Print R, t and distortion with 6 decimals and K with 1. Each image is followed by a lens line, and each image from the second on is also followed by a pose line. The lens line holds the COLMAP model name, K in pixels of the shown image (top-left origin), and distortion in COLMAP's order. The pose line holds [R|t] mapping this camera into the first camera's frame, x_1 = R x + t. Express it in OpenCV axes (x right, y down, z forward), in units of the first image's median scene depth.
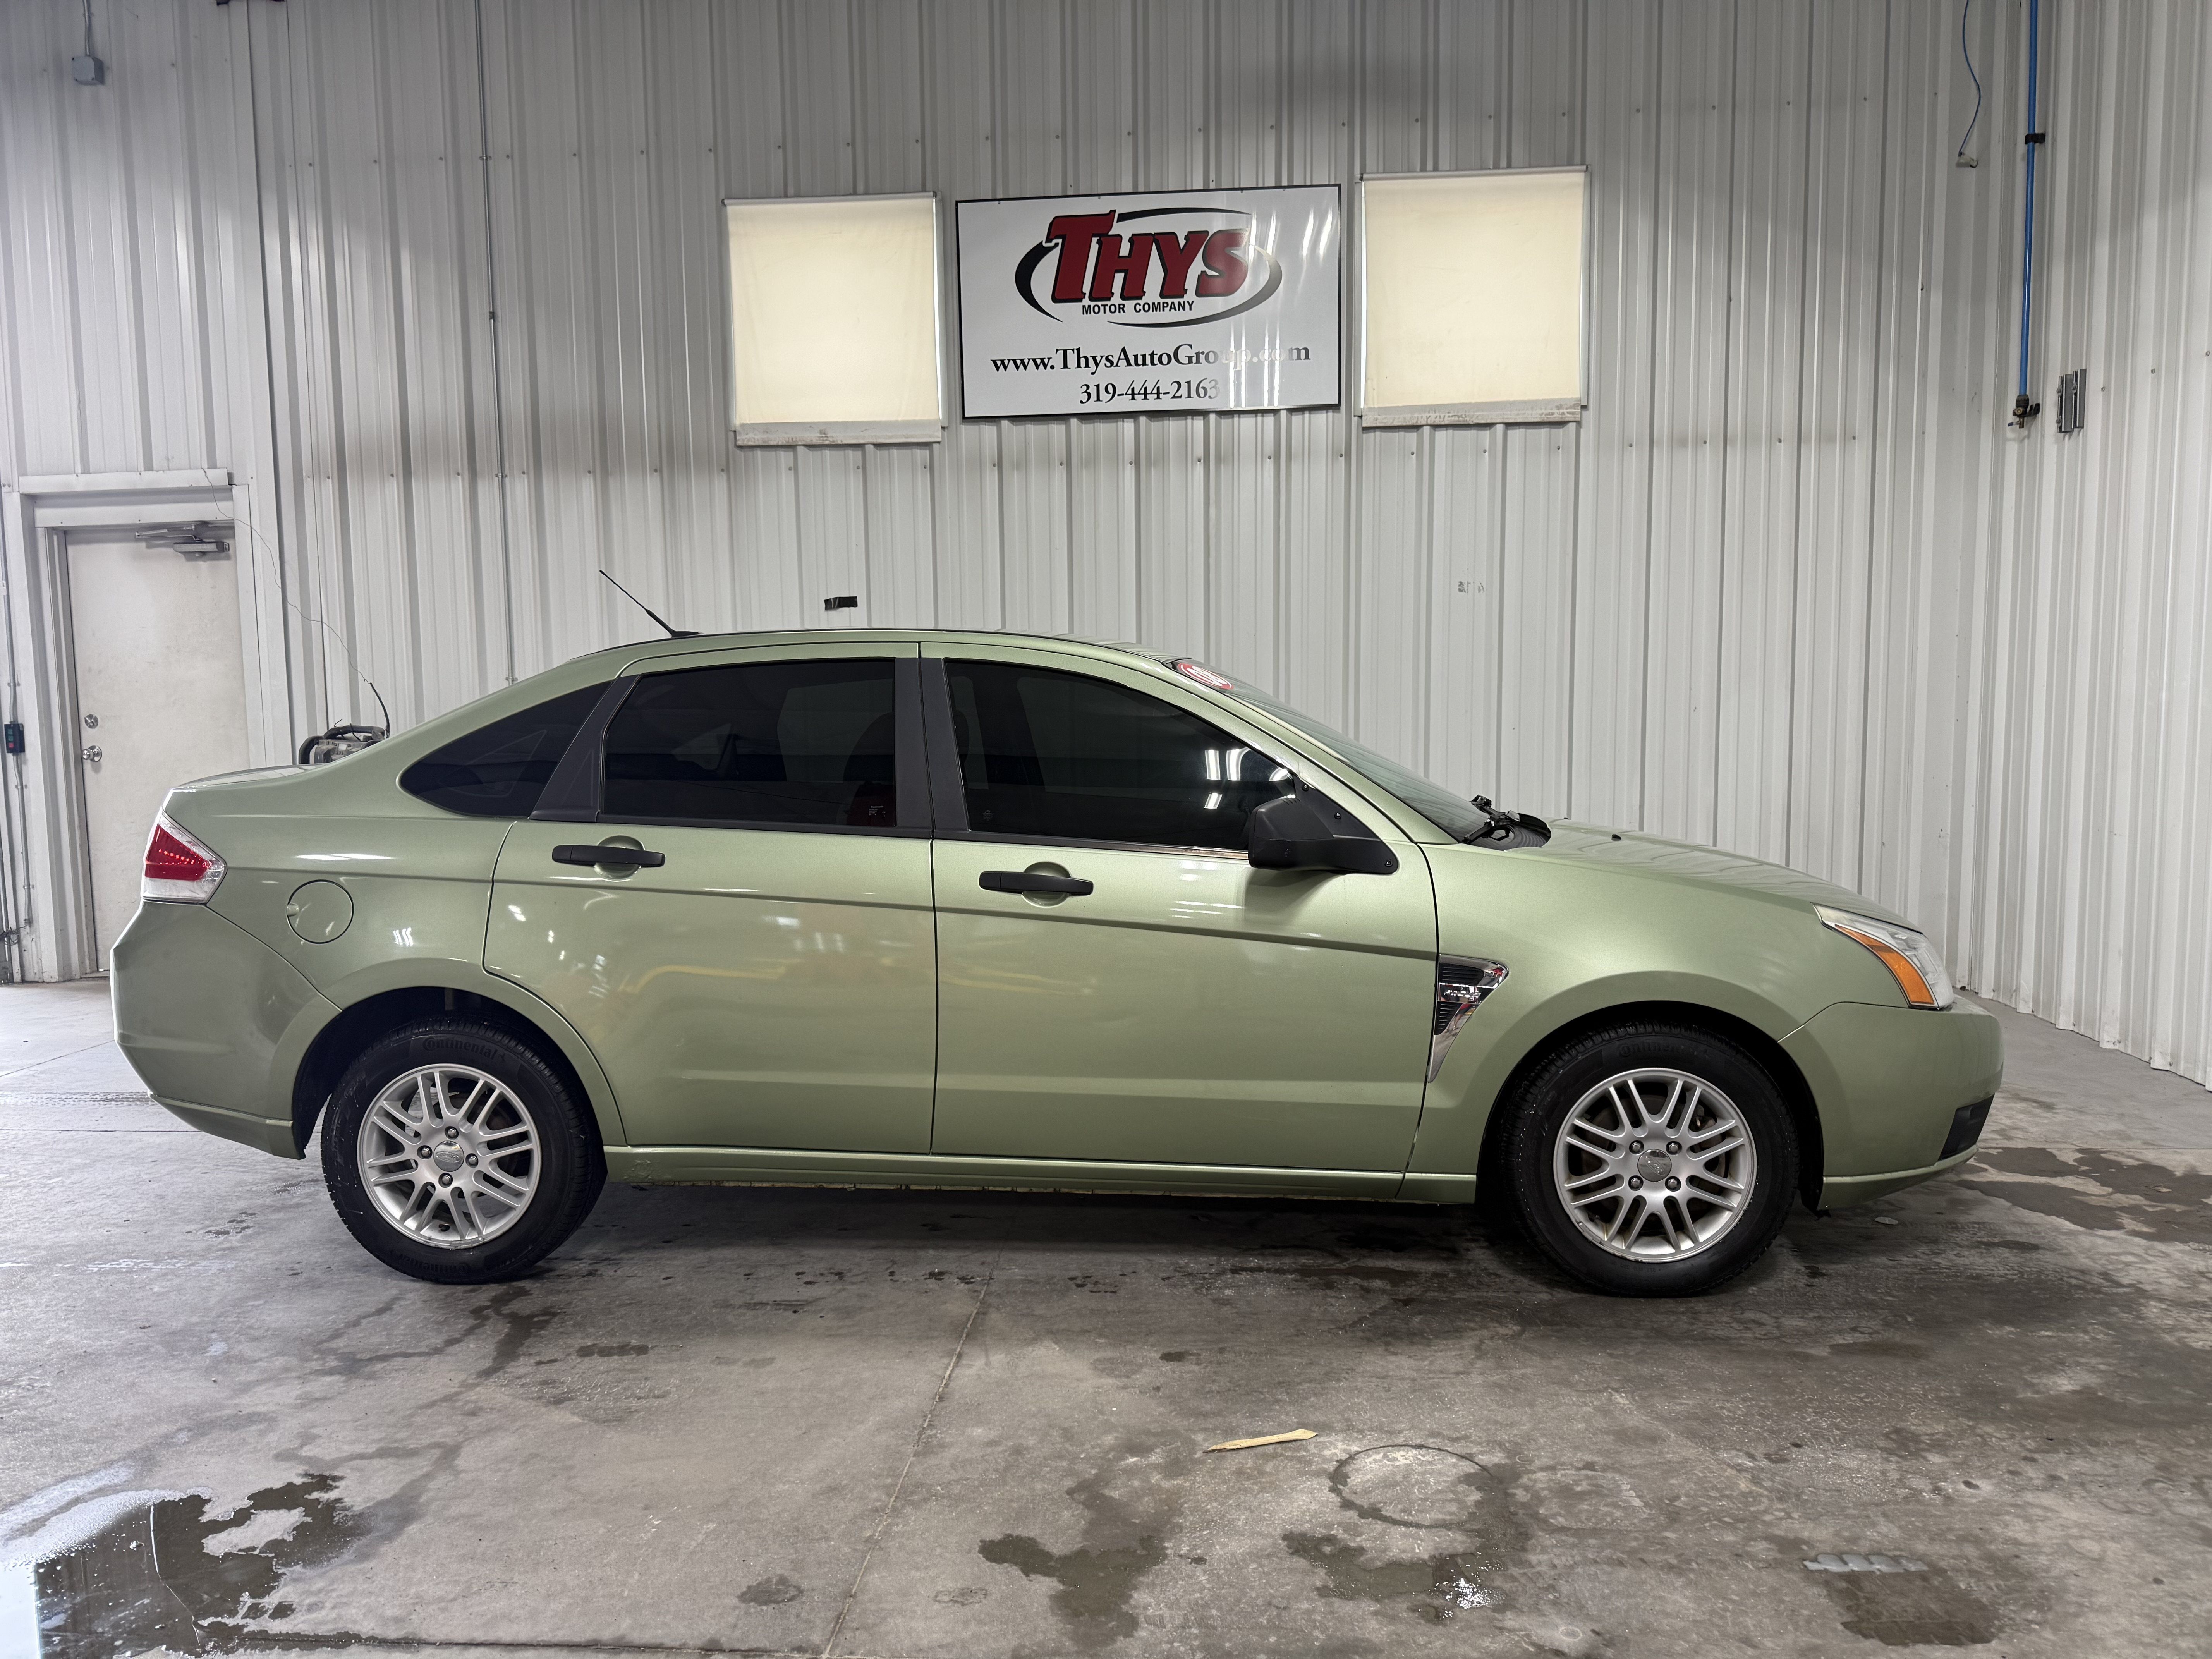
lens RADIAL K [[1529.8, 0, 1120.9], [0, 1529.8, 865.1], [0, 0, 1]] dist [0.056305, -0.076945]
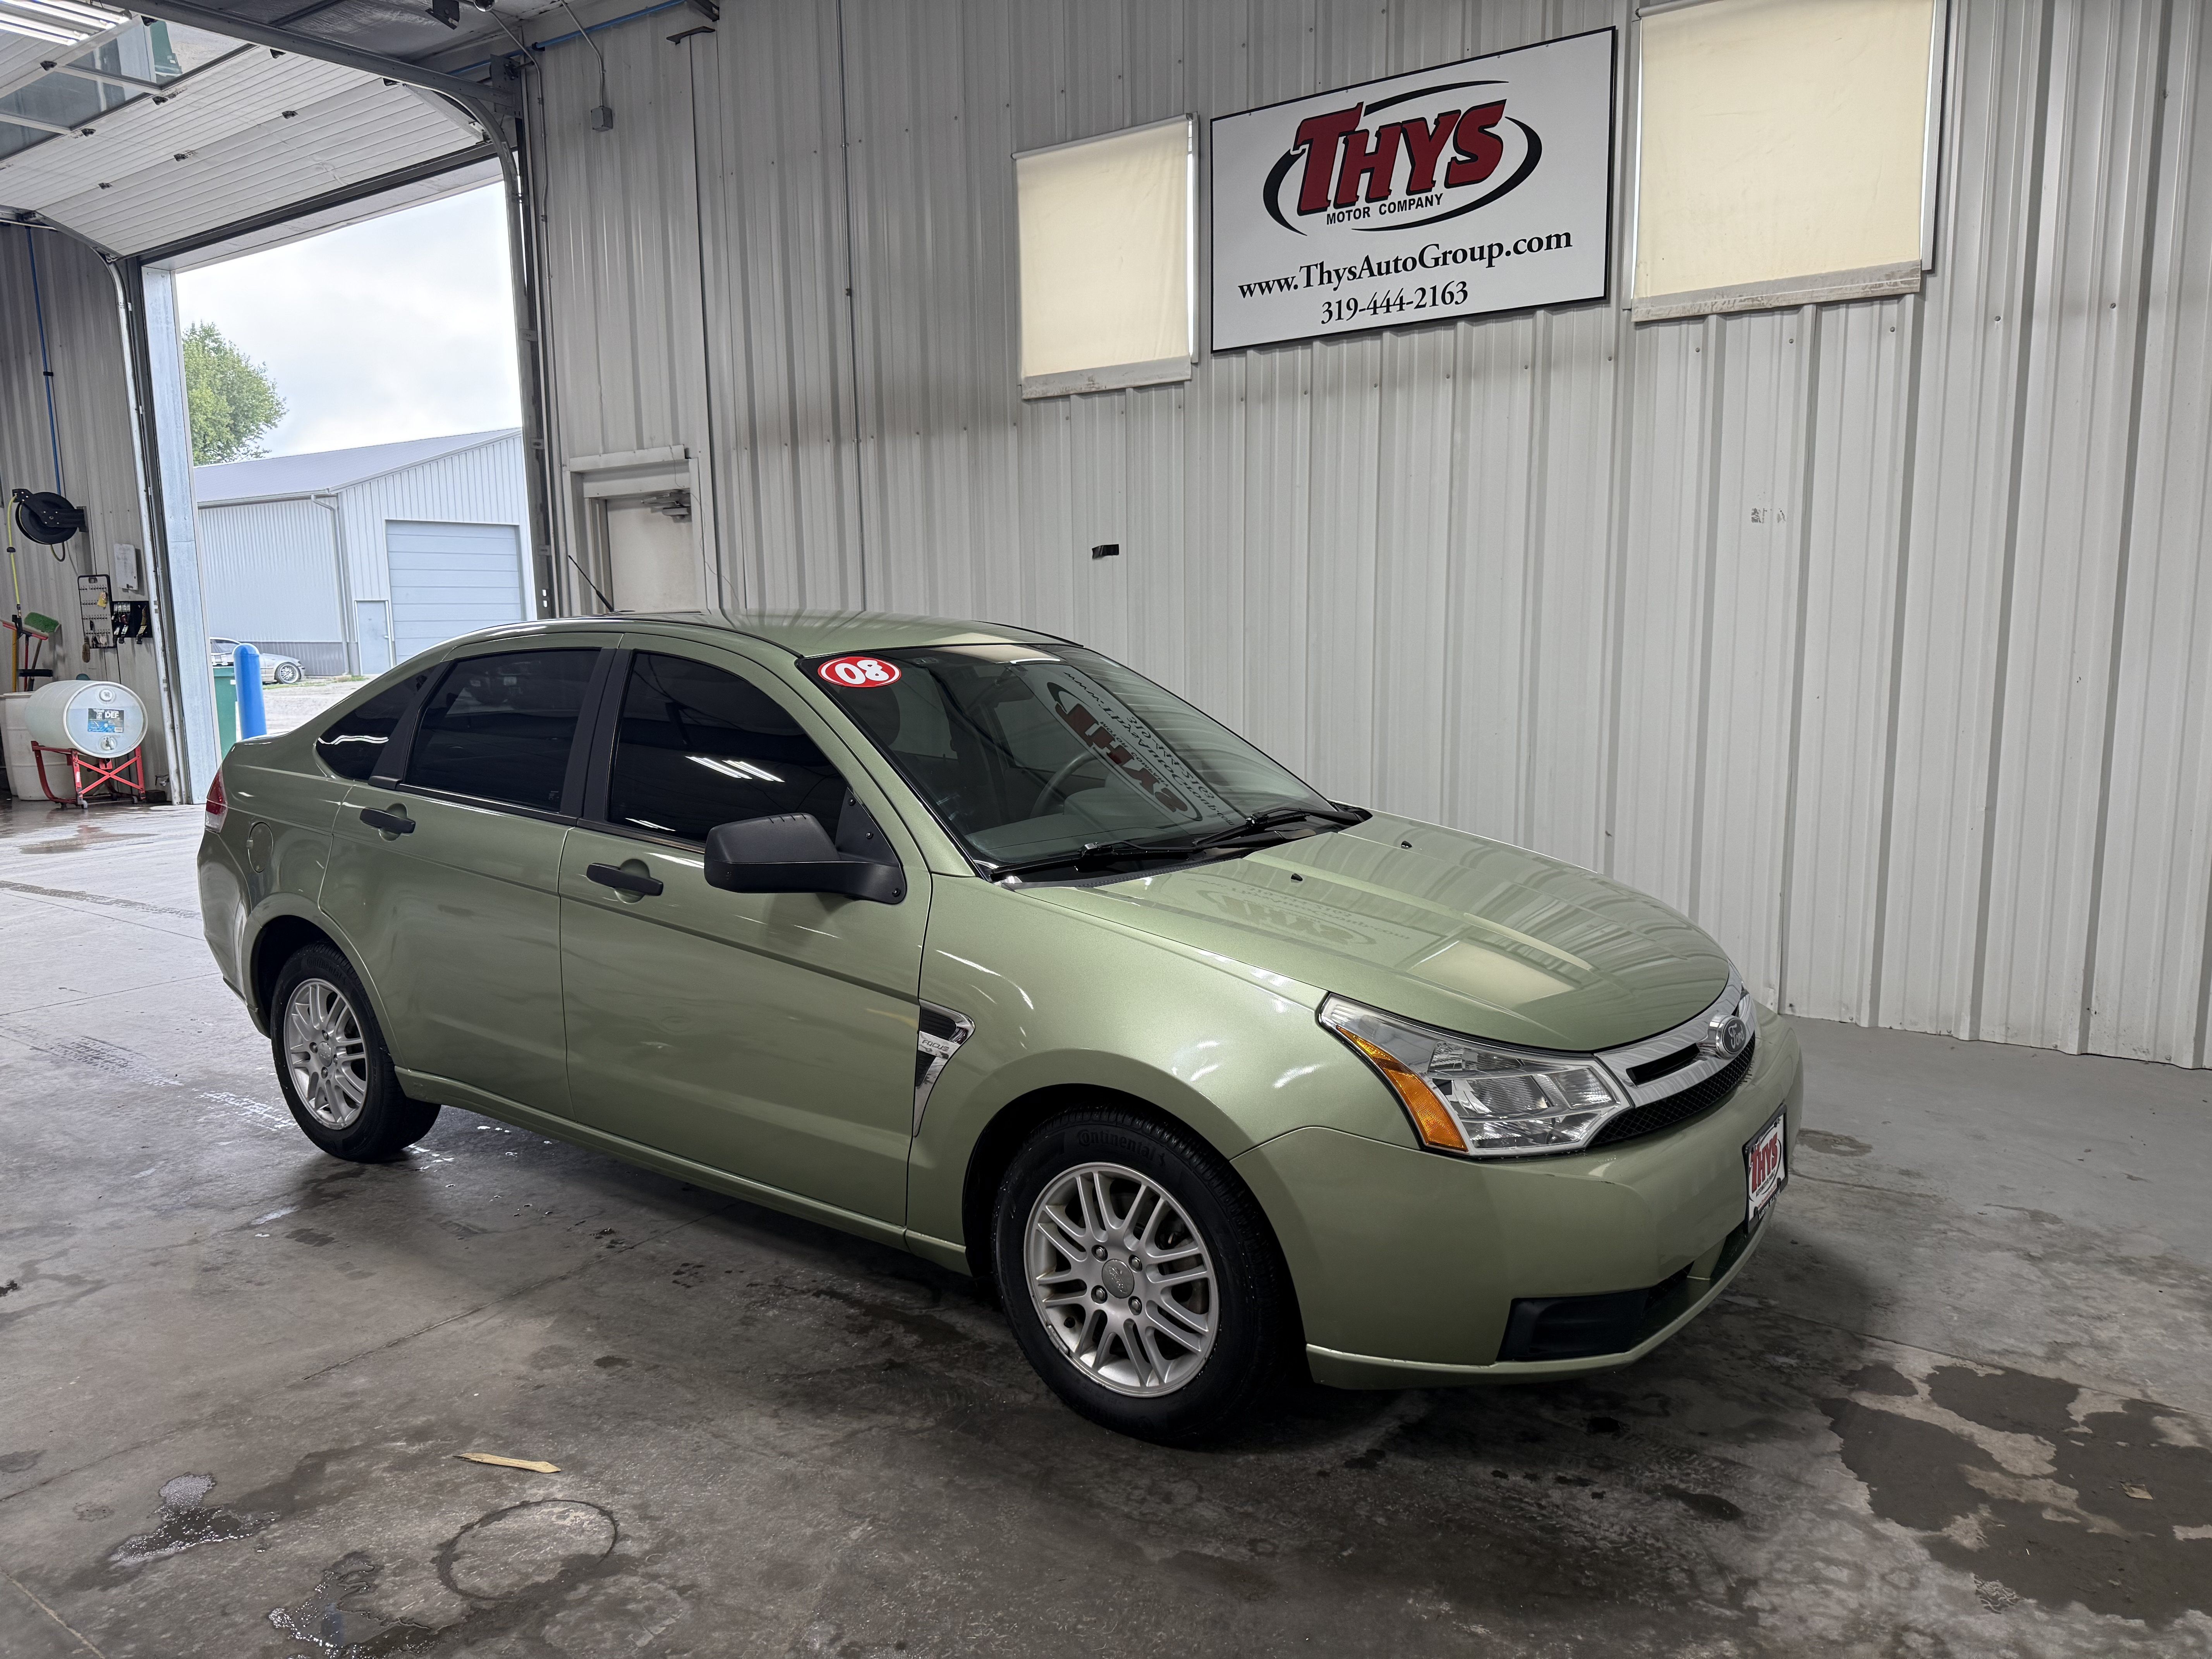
lens RADIAL K [[1563.7, 0, 1111.9], [0, 1563.7, 837.0], [0, 0, 1]] dist [0.021863, -0.034821]
pose [[0.854143, 0.076228, -0.514420, 0.372155], [-0.054710, 0.996881, 0.056879, -0.044264], [0.517152, -0.020439, 0.855650, 0.138065]]
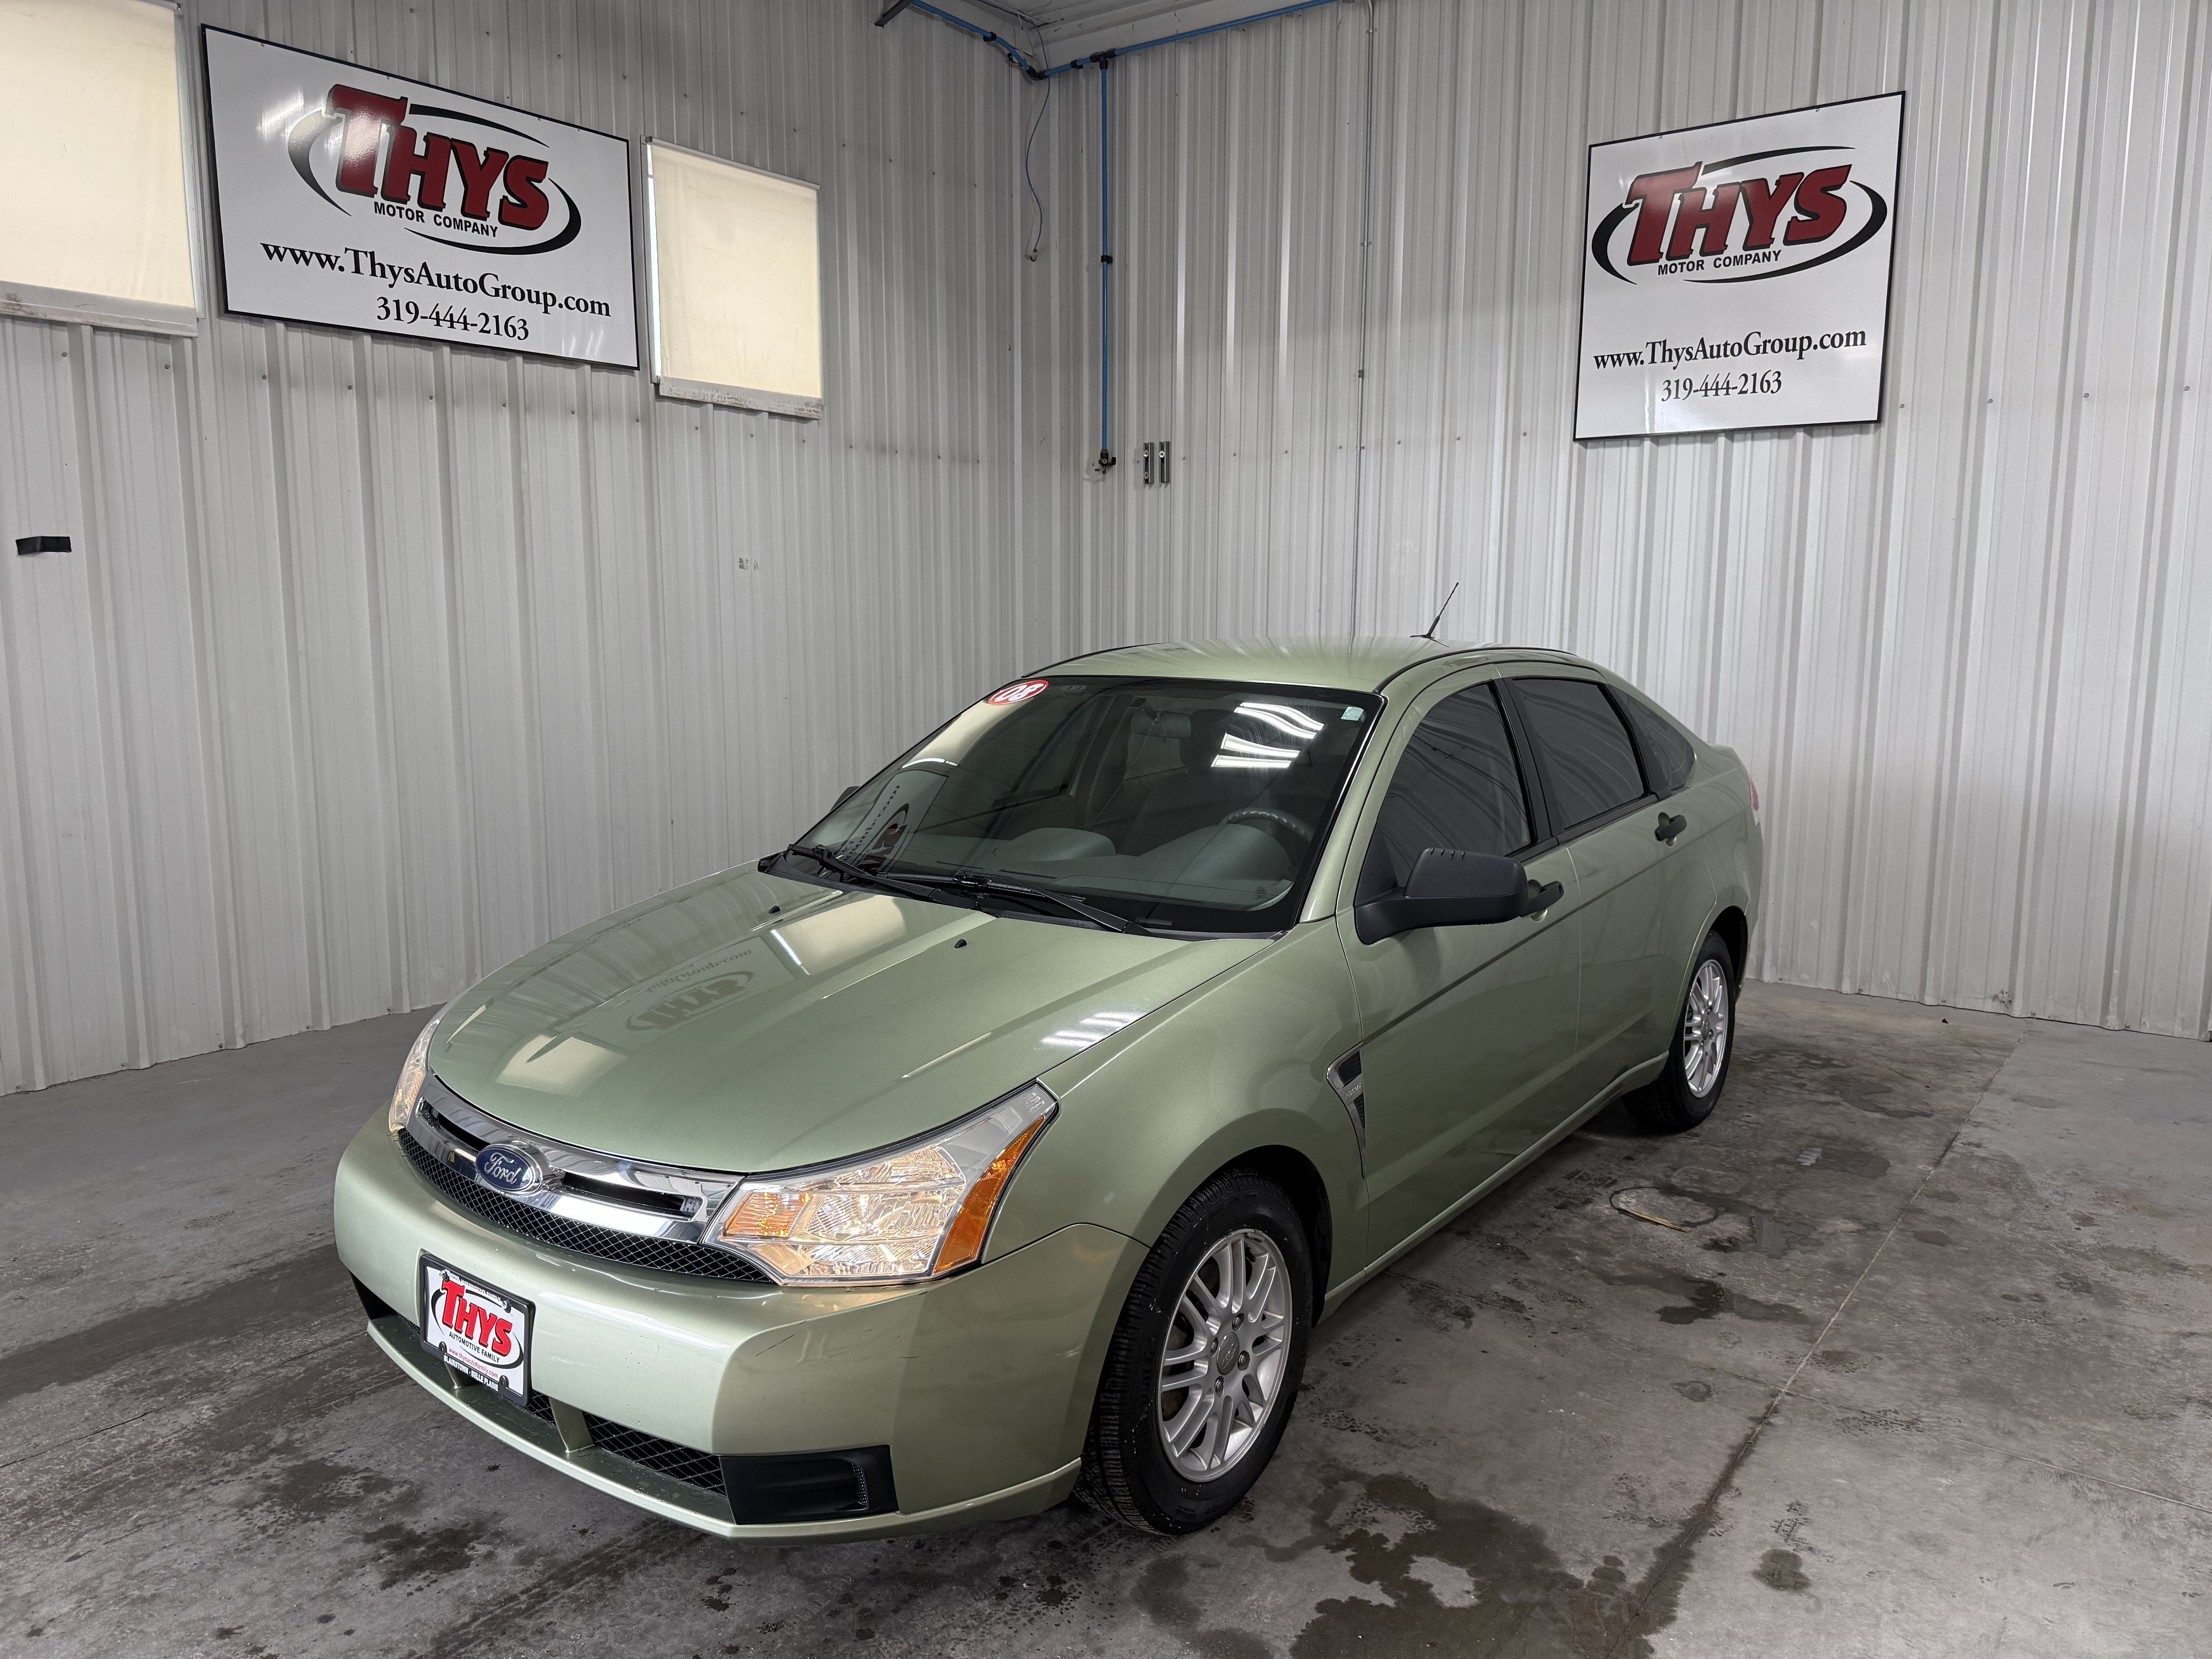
lens RADIAL K [[1564.4, 0, 1113.9], [0, 1564.4, 797.7], [0, 0, 1]] dist [0.114809, -0.176420]
pose [[0.536193, -0.085156, 0.839789, -0.561120], [0.079511, 0.995570, 0.050186, -0.057143], [-0.840343, 0.039863, 0.540588, 0.219098]]
